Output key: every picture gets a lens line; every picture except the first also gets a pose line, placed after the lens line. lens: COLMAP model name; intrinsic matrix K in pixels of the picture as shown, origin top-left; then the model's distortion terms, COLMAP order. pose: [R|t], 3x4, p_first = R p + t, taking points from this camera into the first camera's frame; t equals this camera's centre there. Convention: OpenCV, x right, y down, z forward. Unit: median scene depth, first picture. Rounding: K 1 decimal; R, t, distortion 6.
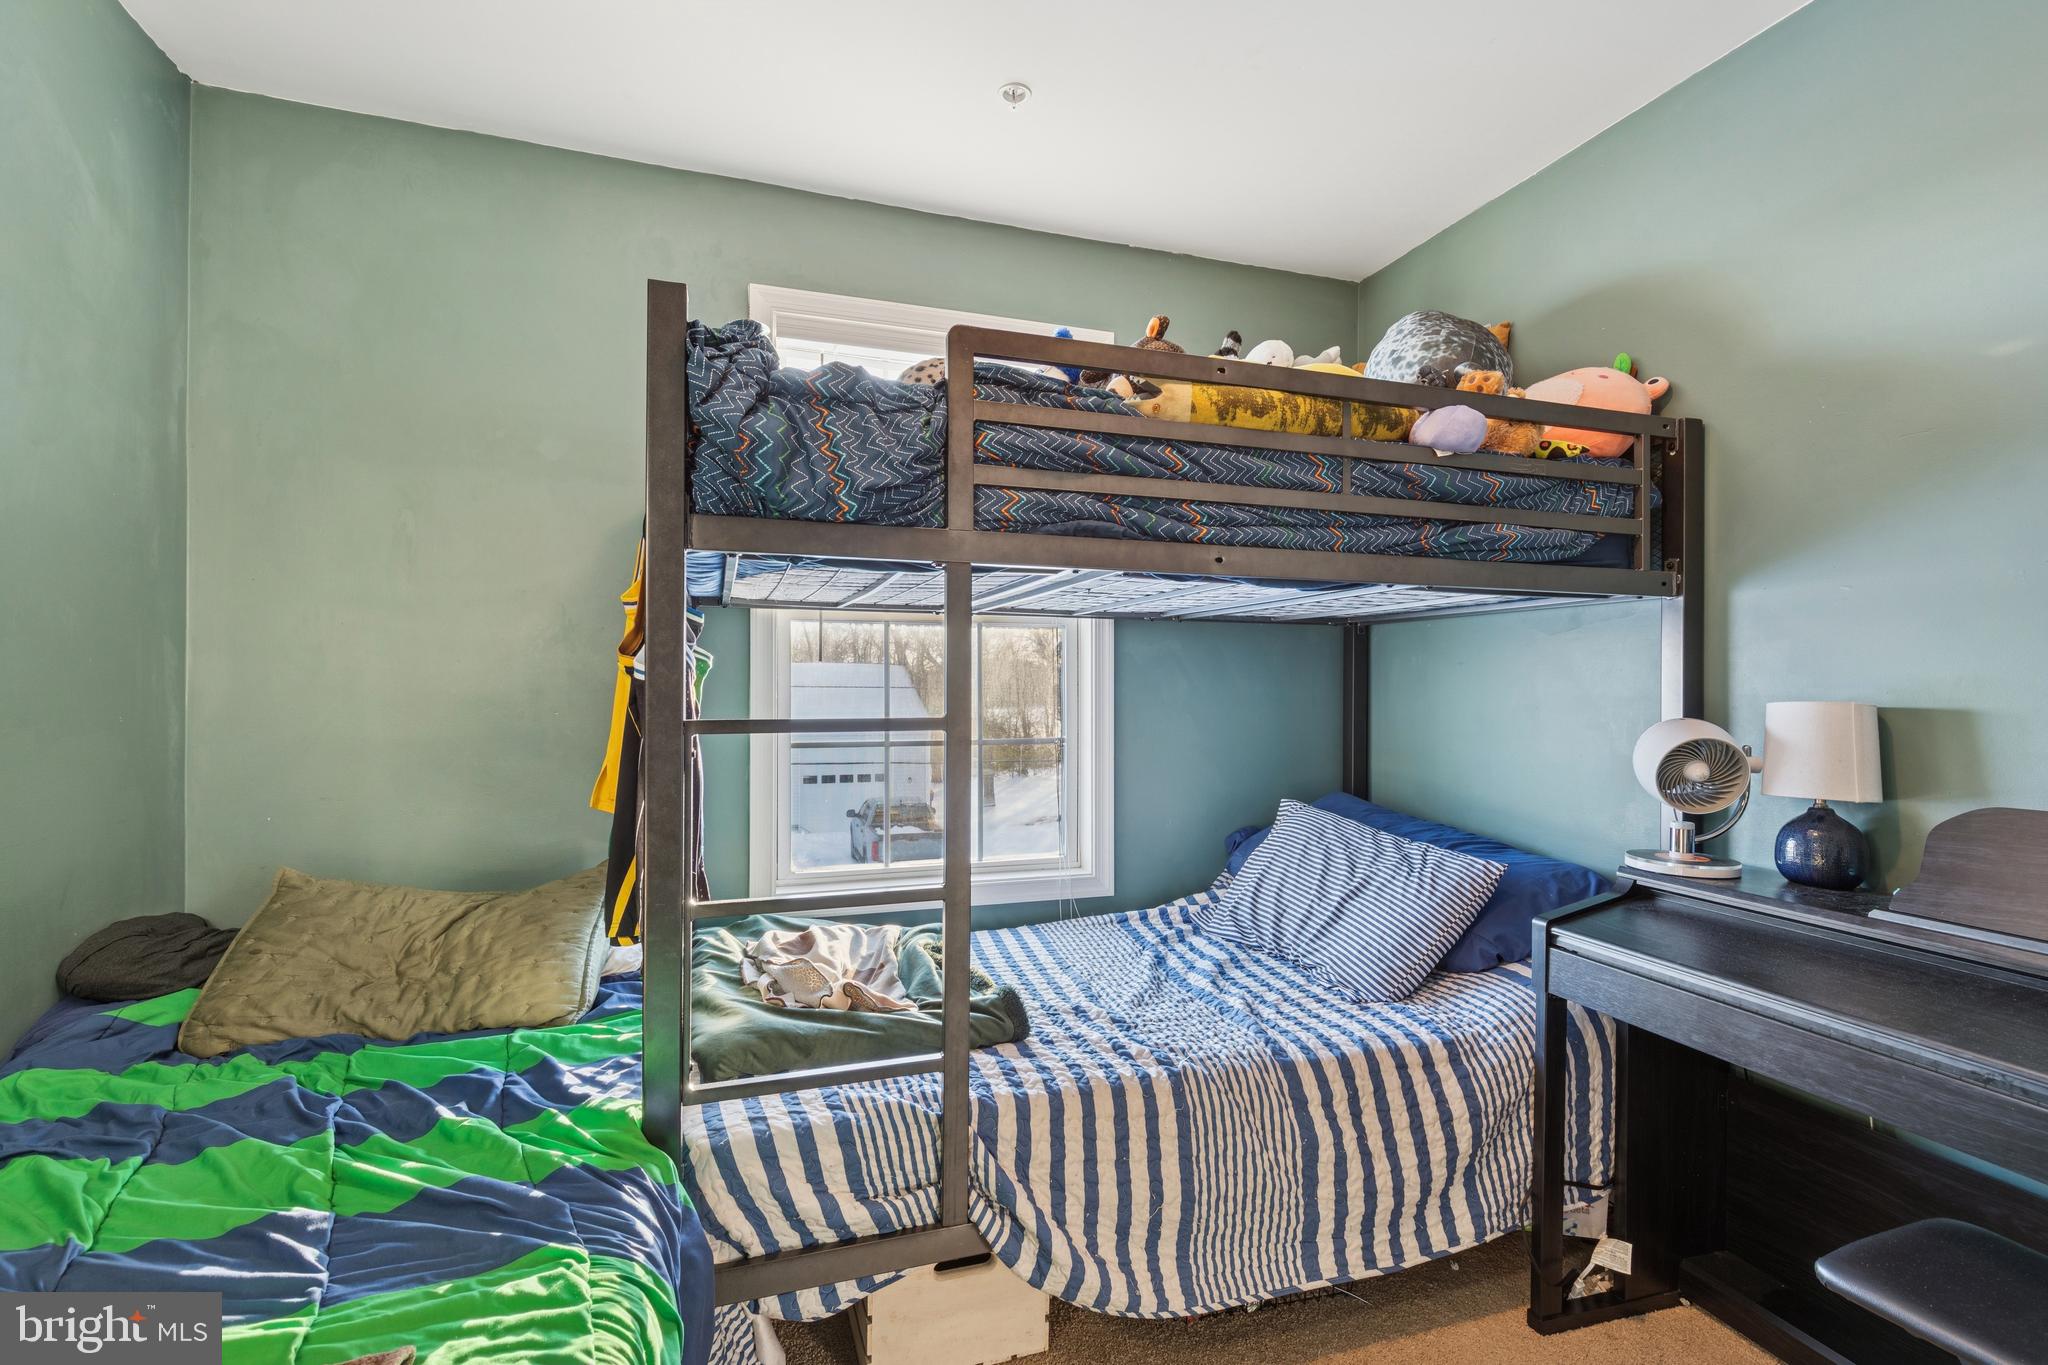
lens RADIAL K [[927.6, 0, 1024.8], [0, 927.6, 677.3], [0, 0, 1]] dist [0.004121, 0.000122]
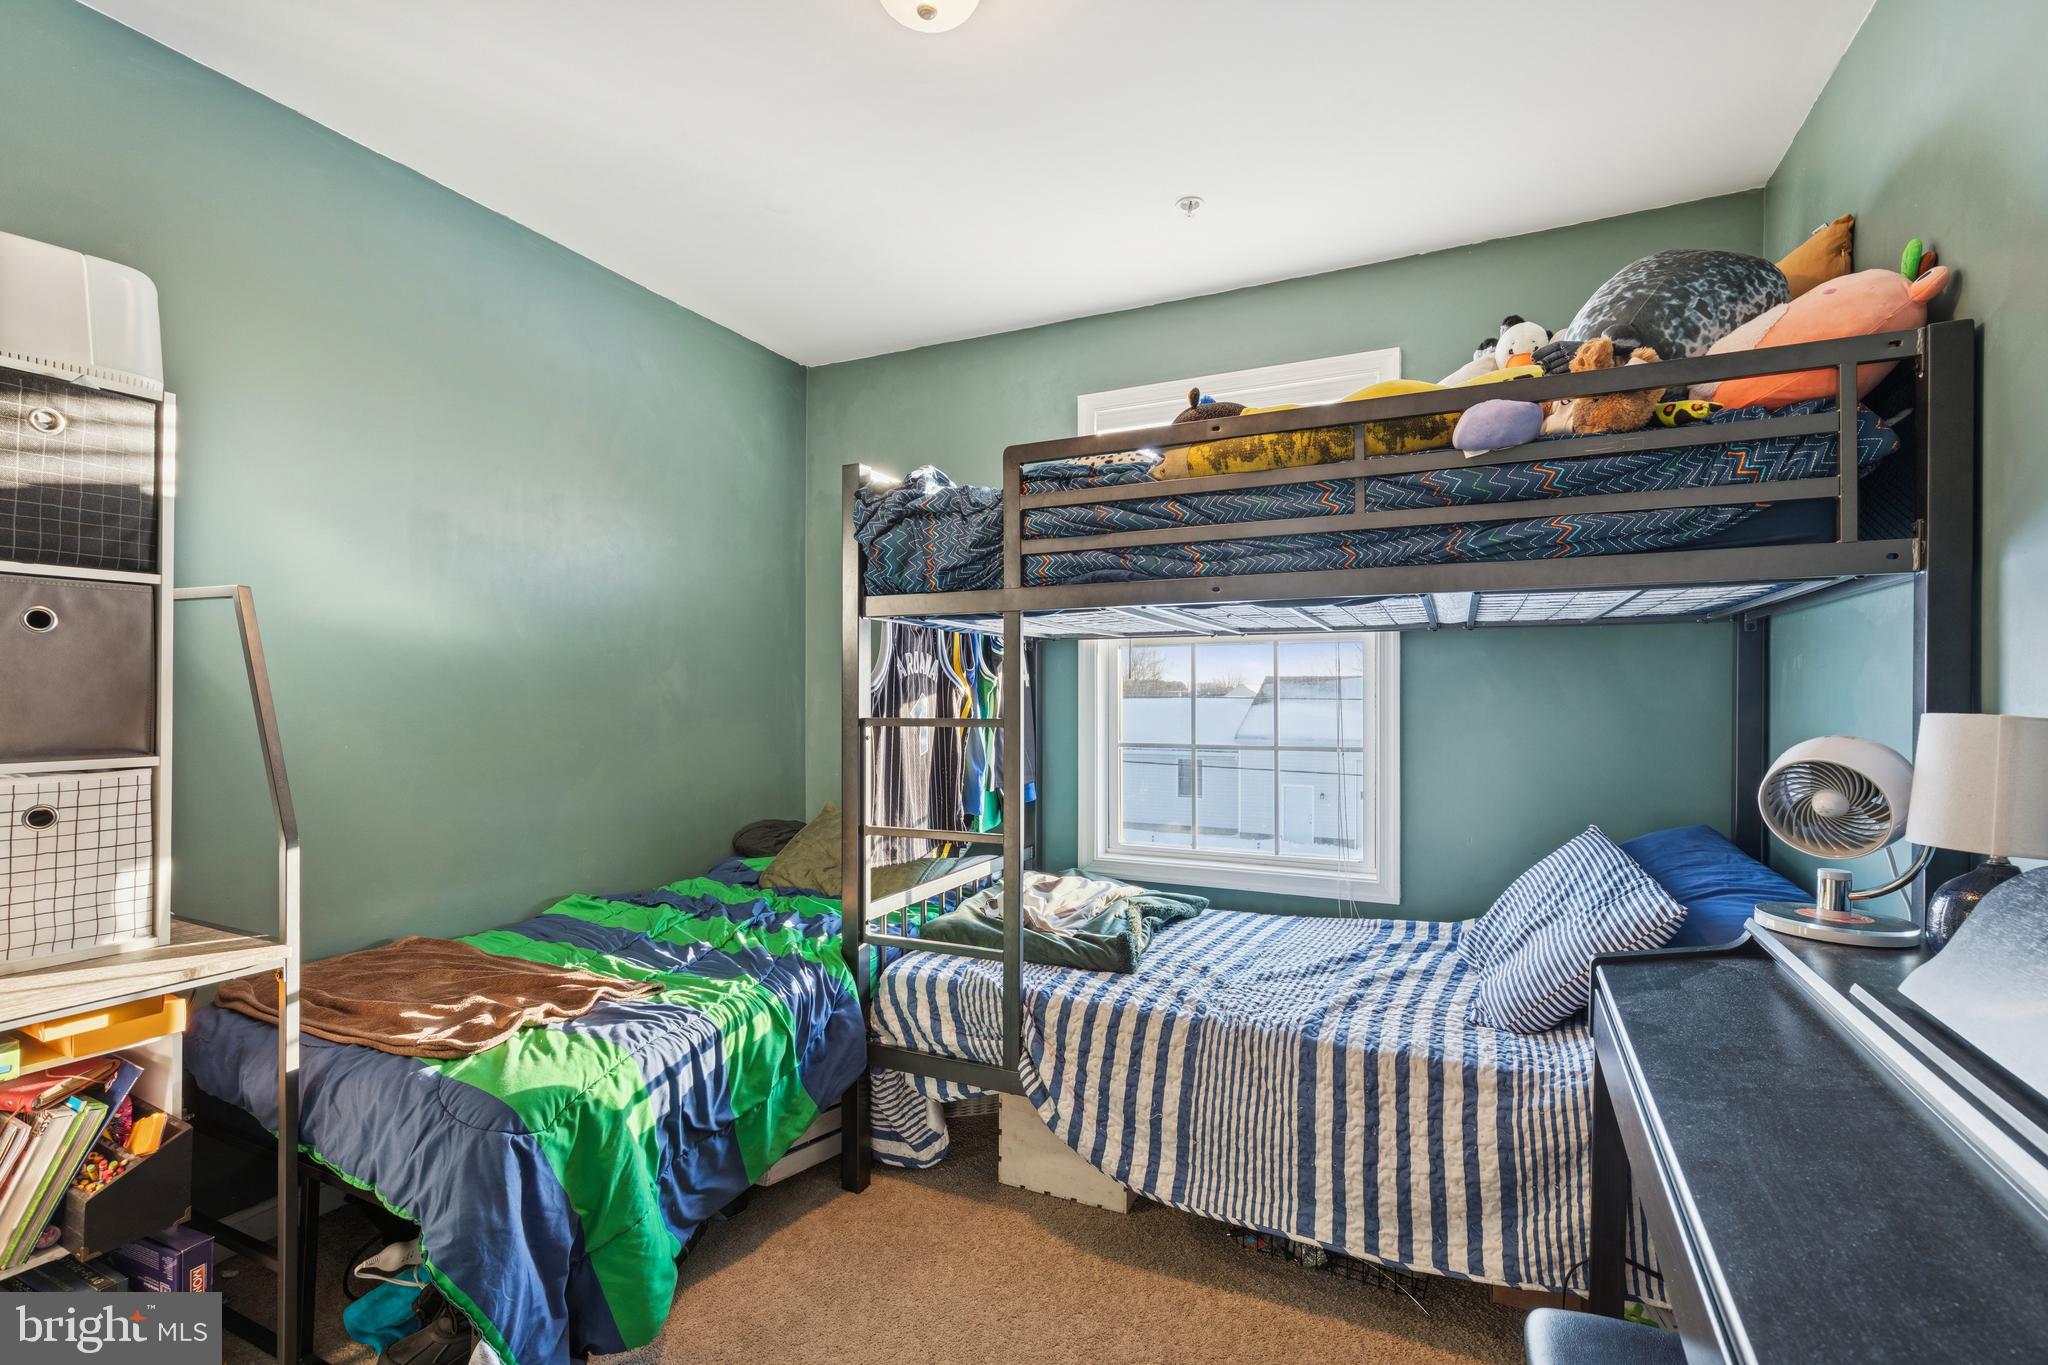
lens RADIAL K [[932.2, 0, 1033.1], [0, 932.2, 691.4], [0, 0, 1]] dist [0.002969, -0.000533]
pose [[0.722562, -0.008101, -0.691259, 0.837734], [0.008399, 0.999960, -0.002939, 0.004718], [0.691255, -0.003682, 0.722601, -0.017888]]
